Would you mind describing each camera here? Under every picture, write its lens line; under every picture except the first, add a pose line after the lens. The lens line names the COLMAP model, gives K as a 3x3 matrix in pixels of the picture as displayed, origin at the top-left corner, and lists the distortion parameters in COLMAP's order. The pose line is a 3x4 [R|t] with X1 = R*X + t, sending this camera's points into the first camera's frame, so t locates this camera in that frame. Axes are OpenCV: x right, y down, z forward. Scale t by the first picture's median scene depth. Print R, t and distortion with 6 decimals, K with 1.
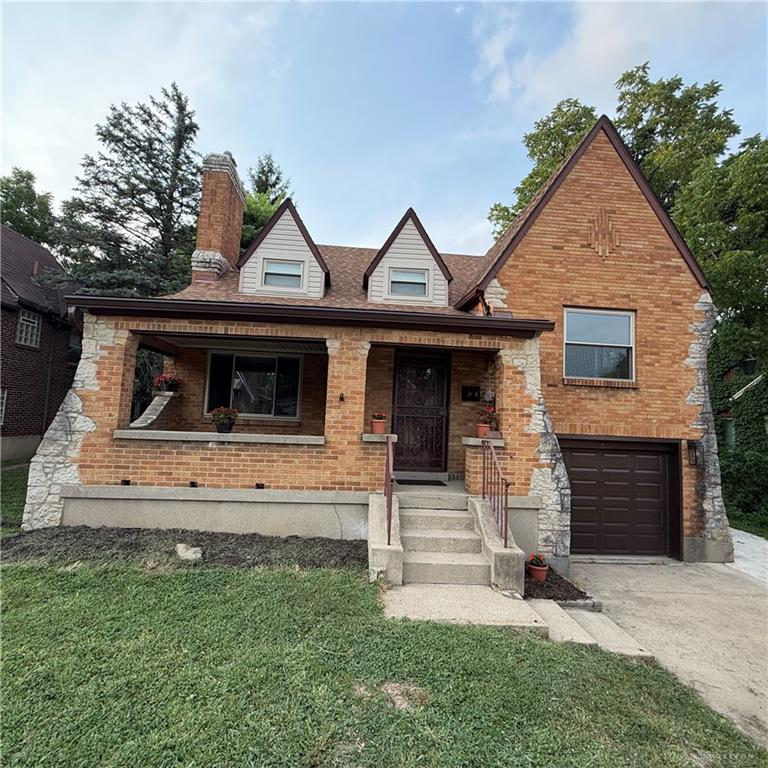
lens RADIAL K [[408.7, 0, 384.0], [0, 408.7, 384.0], [0, 0, 1]] dist [0.000375, 0.000423]
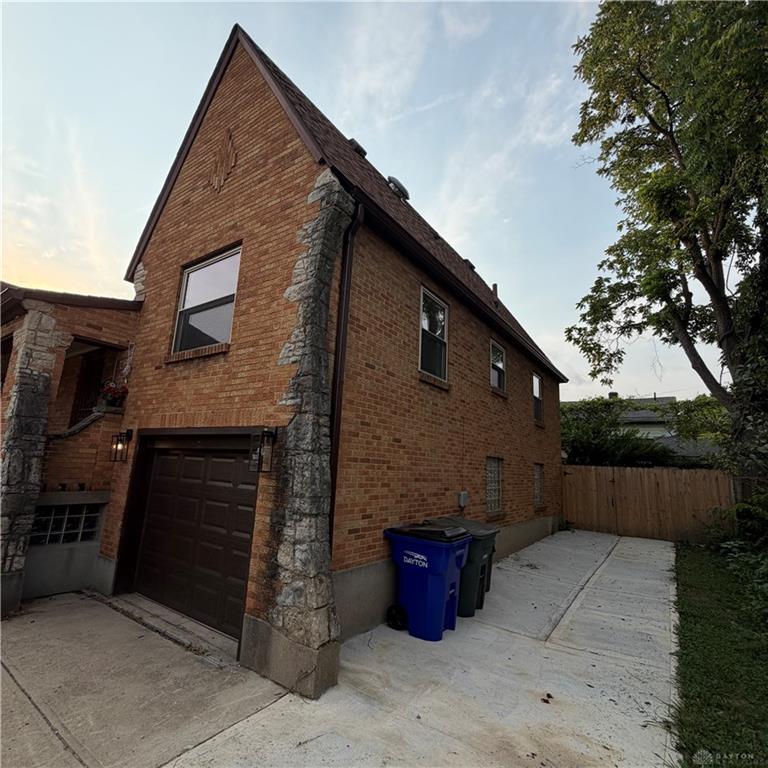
lens RADIAL K [[408.7, 0, 384.0], [0, 408.7, 384.0], [0, 0, 1]] dist [0.000375, 0.000423]
pose [[0.772592, -0.129559, -0.621543, 1.214384], [0.037329, 0.986534, -0.159241, 0.173058], [0.633805, 0.099827, 0.767024, 0.671048]]
